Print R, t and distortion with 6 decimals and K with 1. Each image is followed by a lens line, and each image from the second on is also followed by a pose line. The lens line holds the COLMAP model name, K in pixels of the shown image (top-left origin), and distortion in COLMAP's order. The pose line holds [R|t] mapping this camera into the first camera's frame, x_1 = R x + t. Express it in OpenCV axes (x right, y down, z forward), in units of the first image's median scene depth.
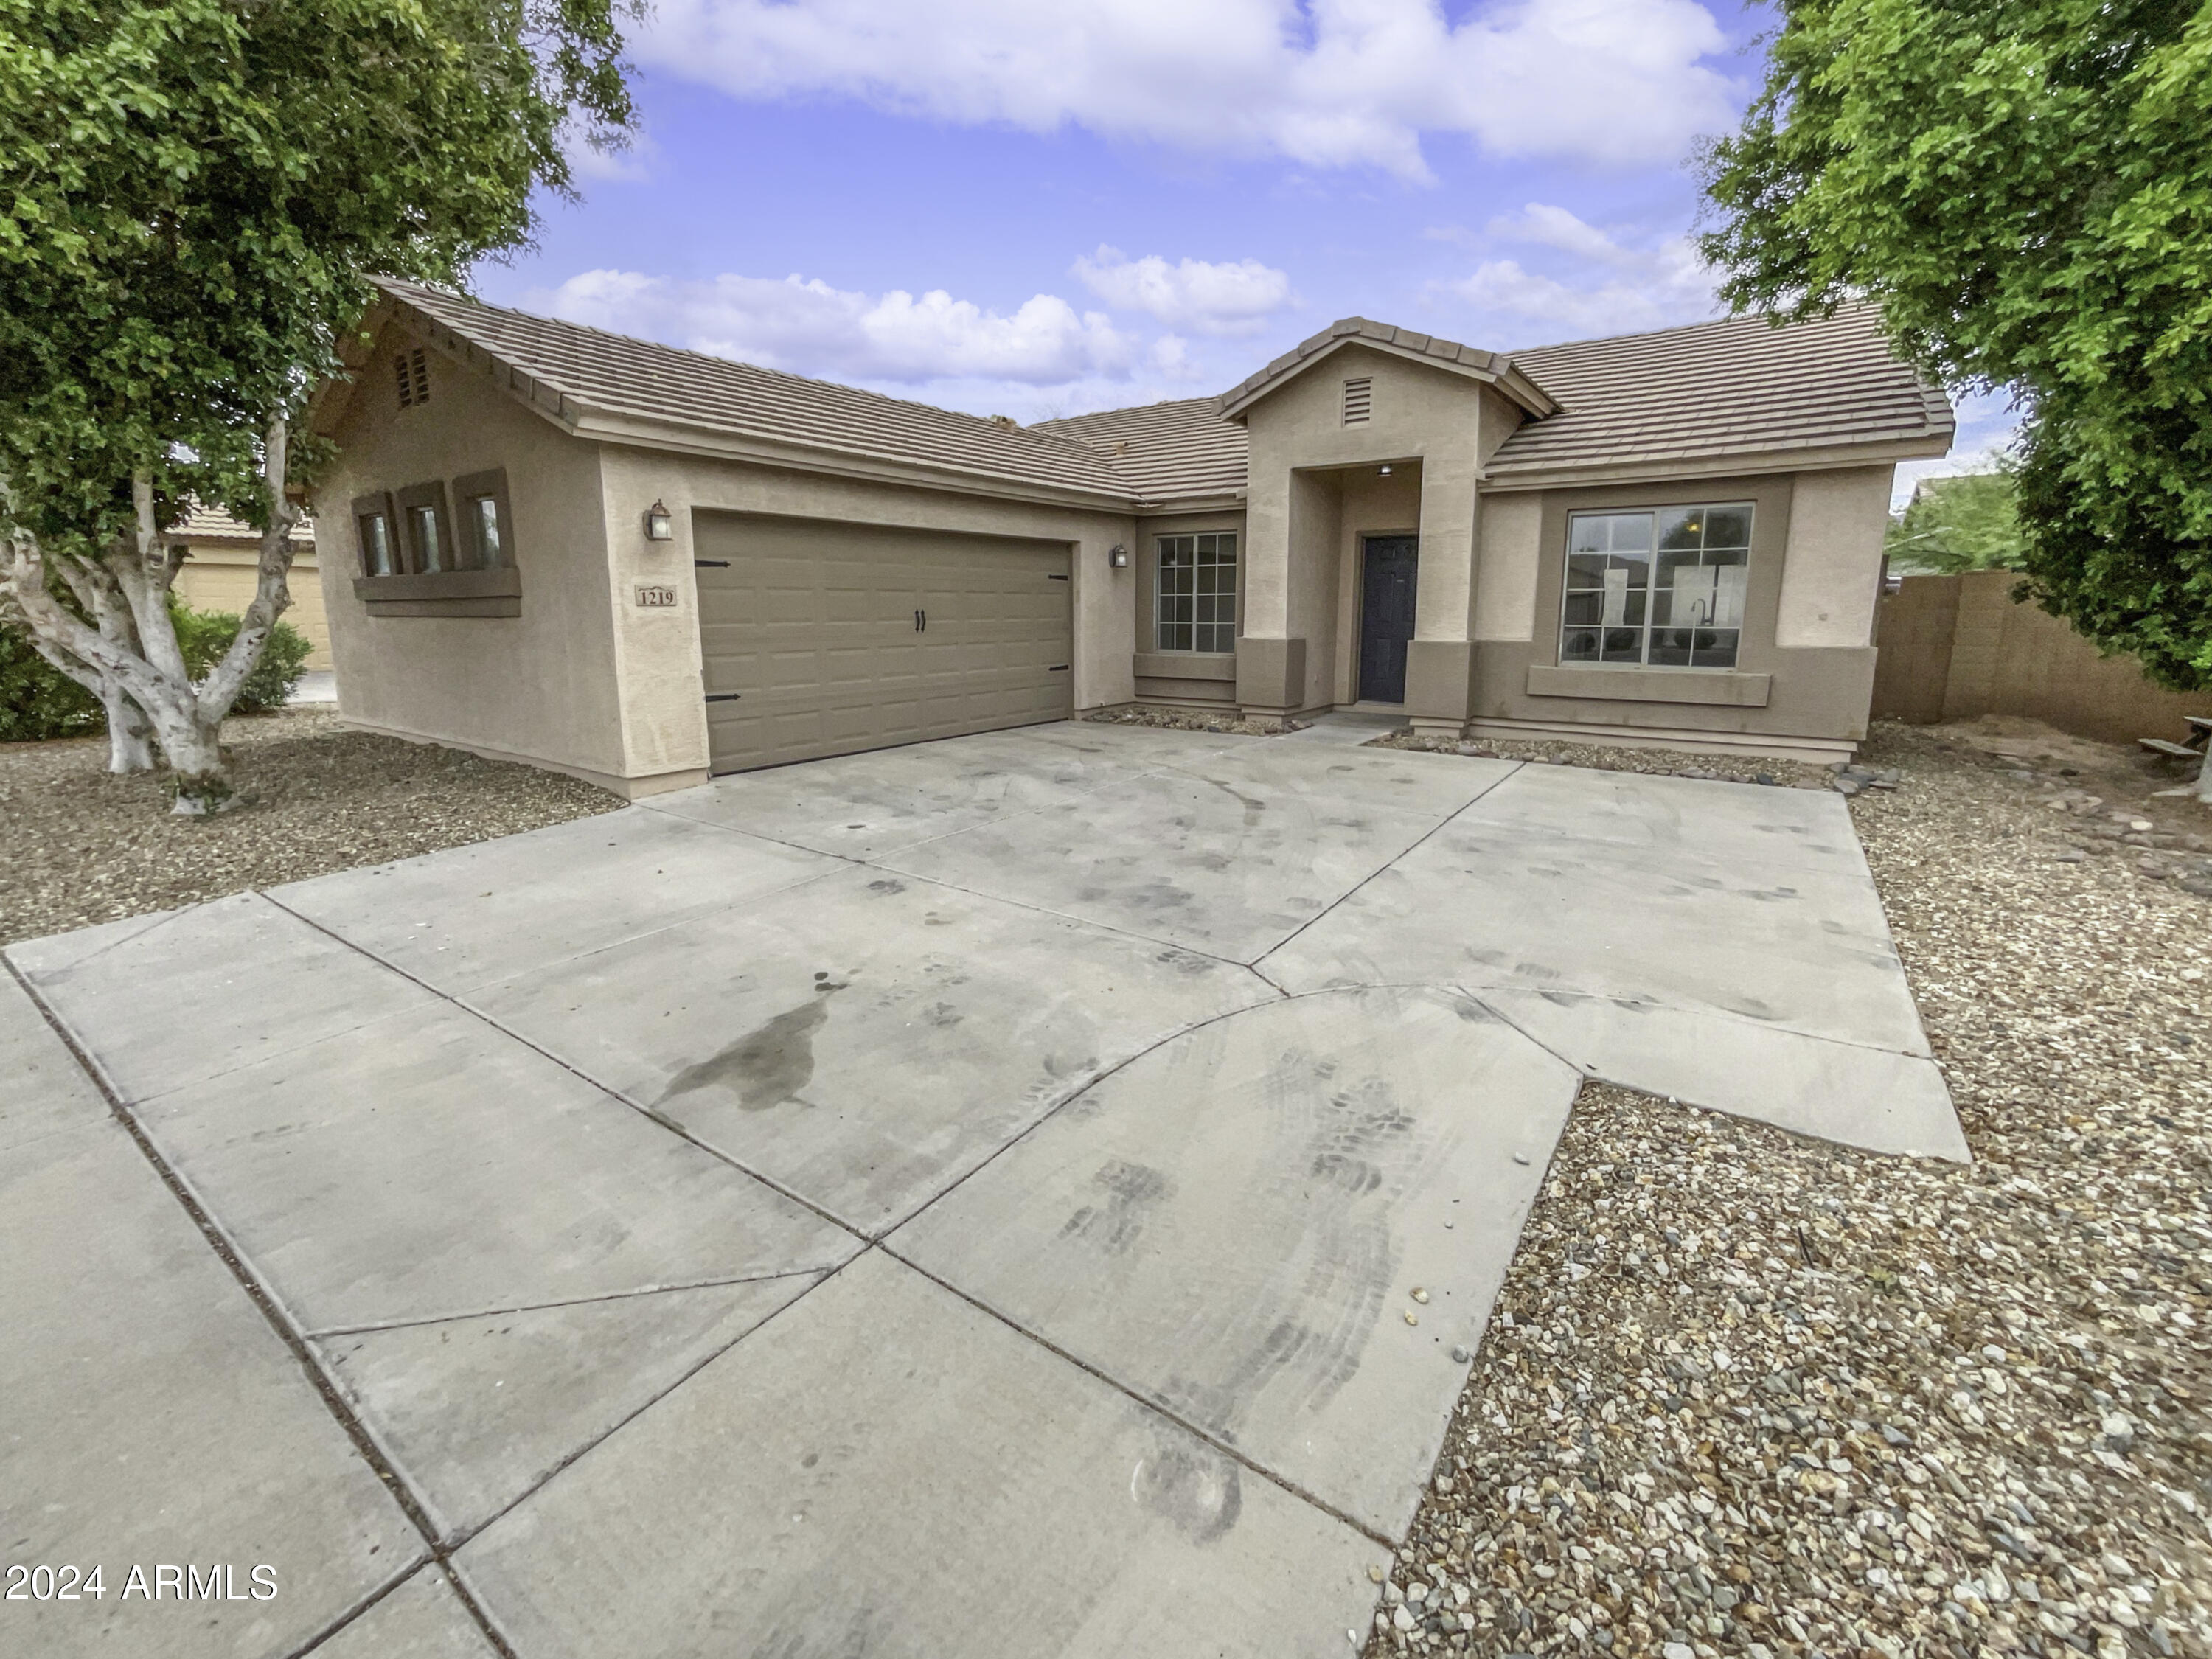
lens RADIAL K [[937.4, 0, 1238.4], [0, 937.4, 822.0], [0, 0, 1]] dist [-0.001519, 0.000904]
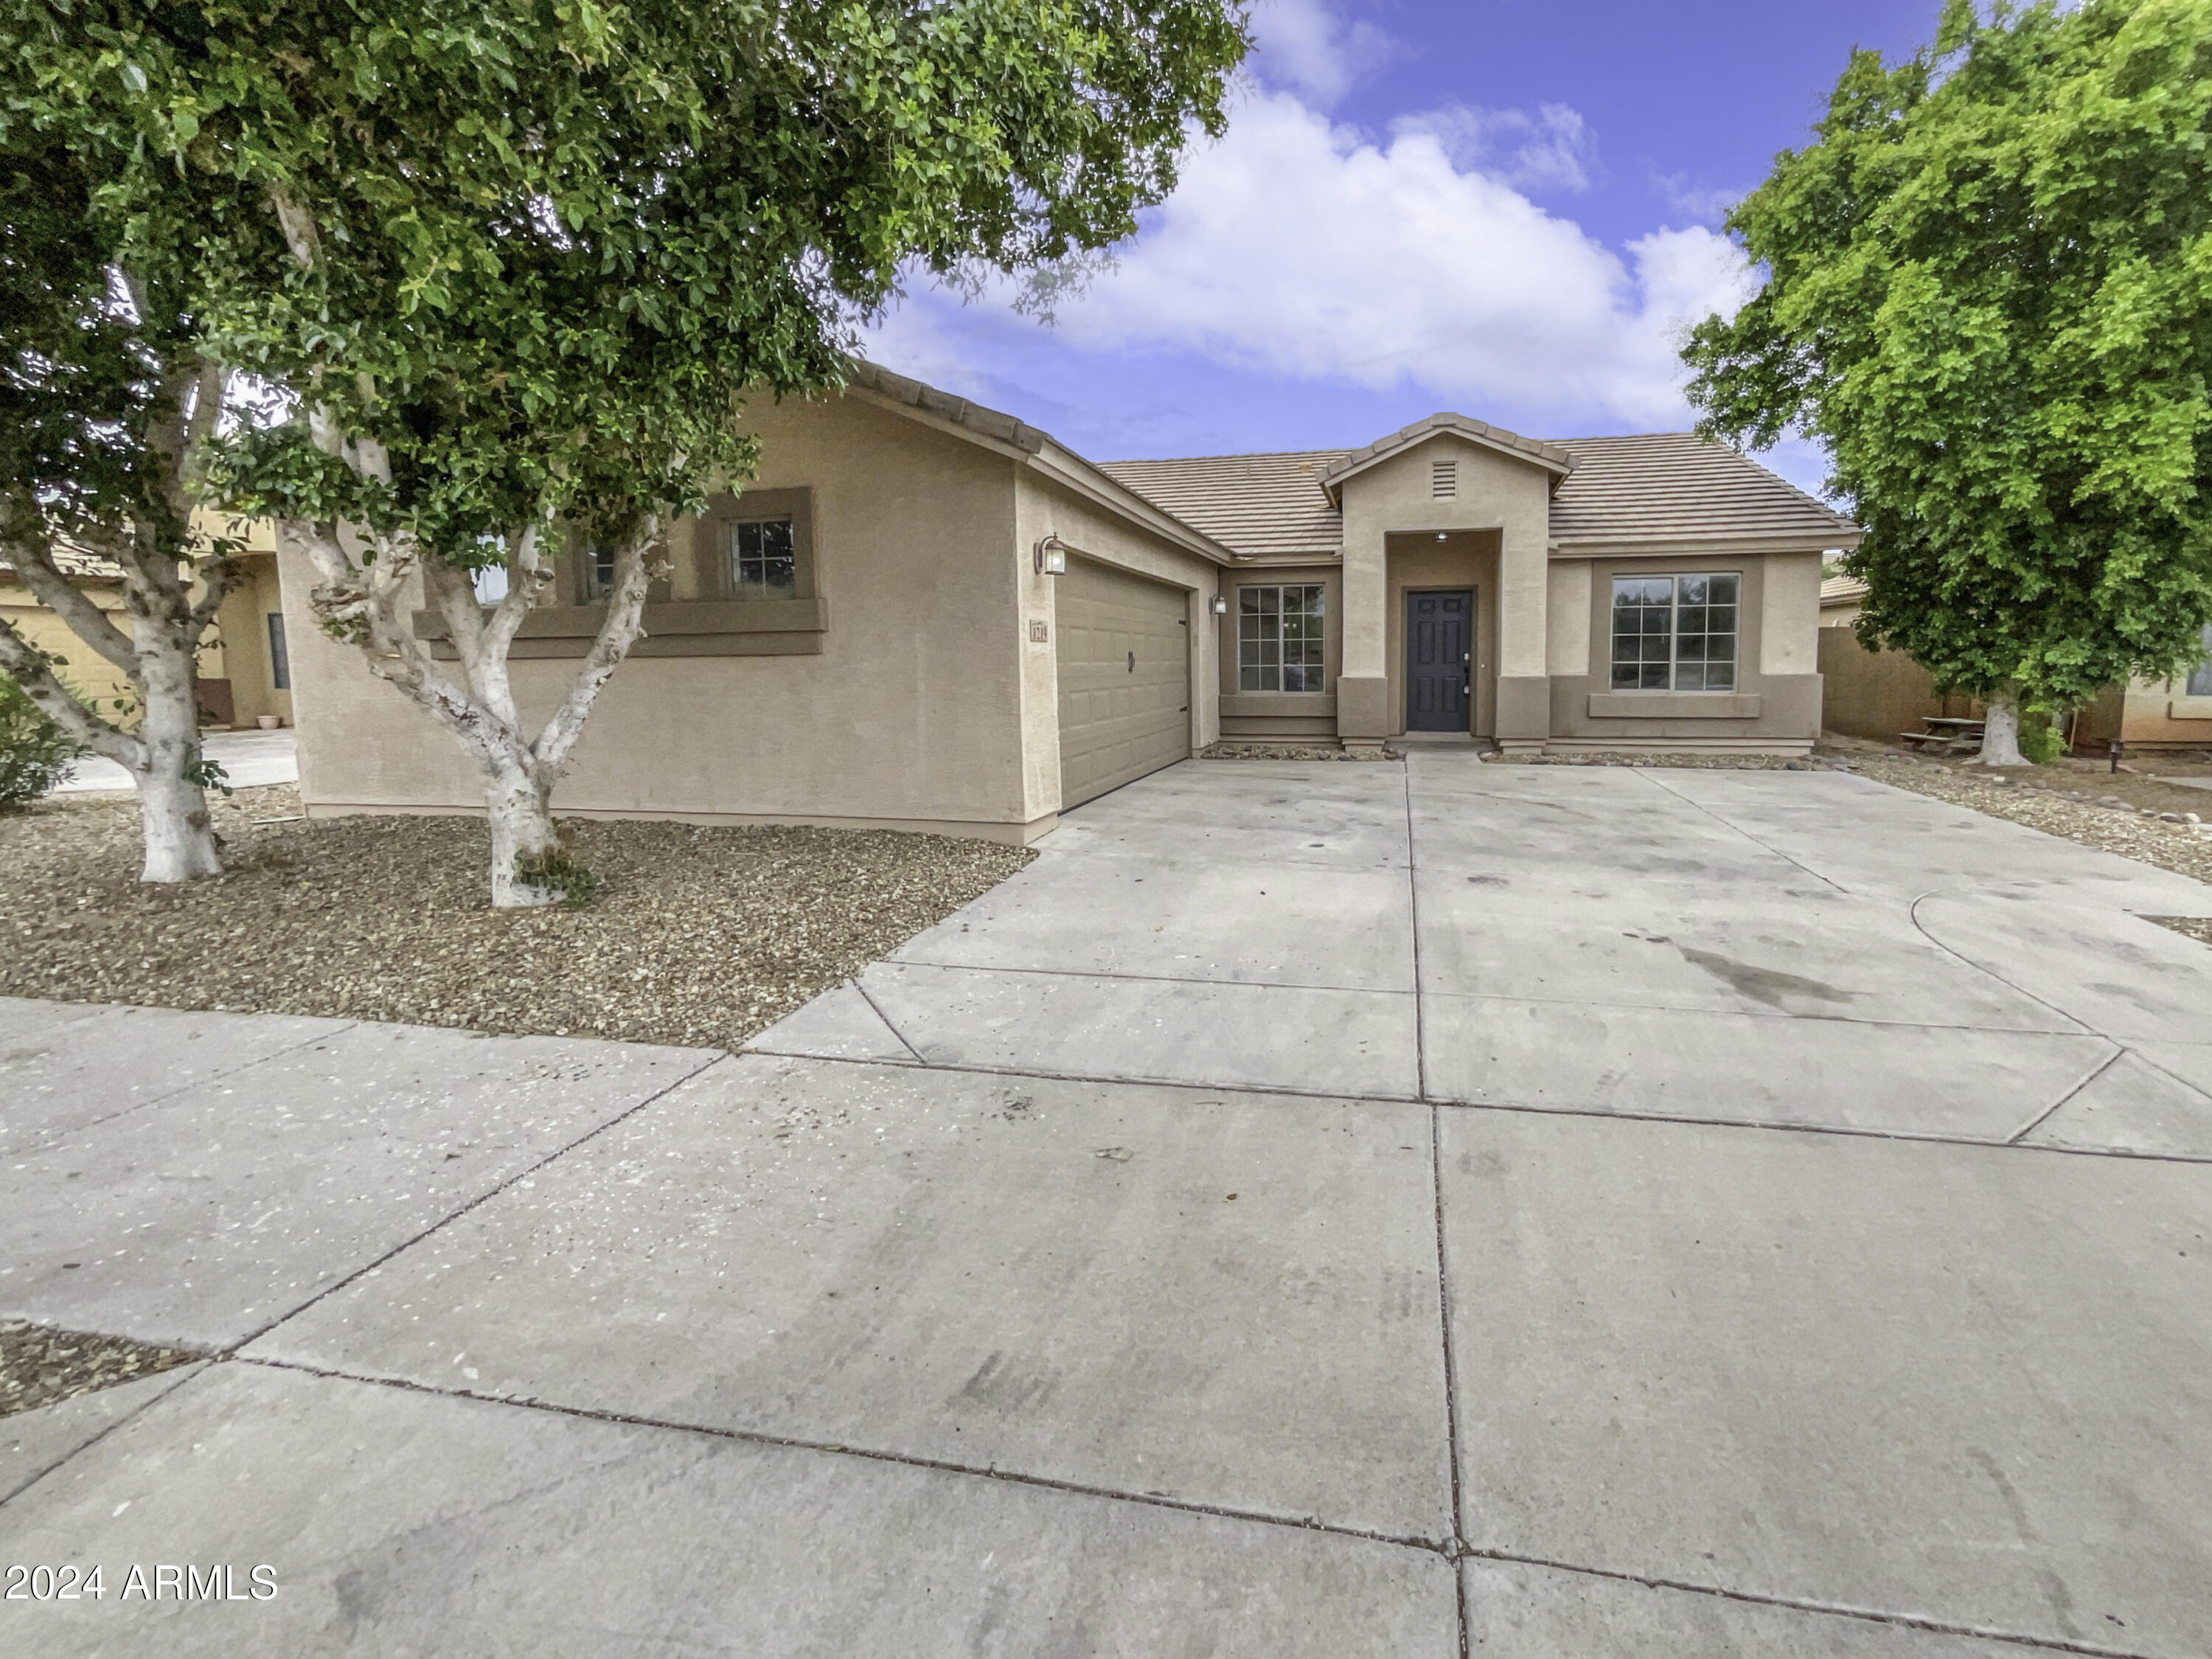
lens RADIAL K [[937.4, 0, 1238.4], [0, 937.4, 822.0], [0, 0, 1]] dist [-0.001519, 0.000904]
pose [[0.910267, -0.075030, 0.407166, -0.669286], [0.099599, 0.994245, -0.039452, 0.008362], [-0.401863, 0.076465, 0.912502, 0.046801]]
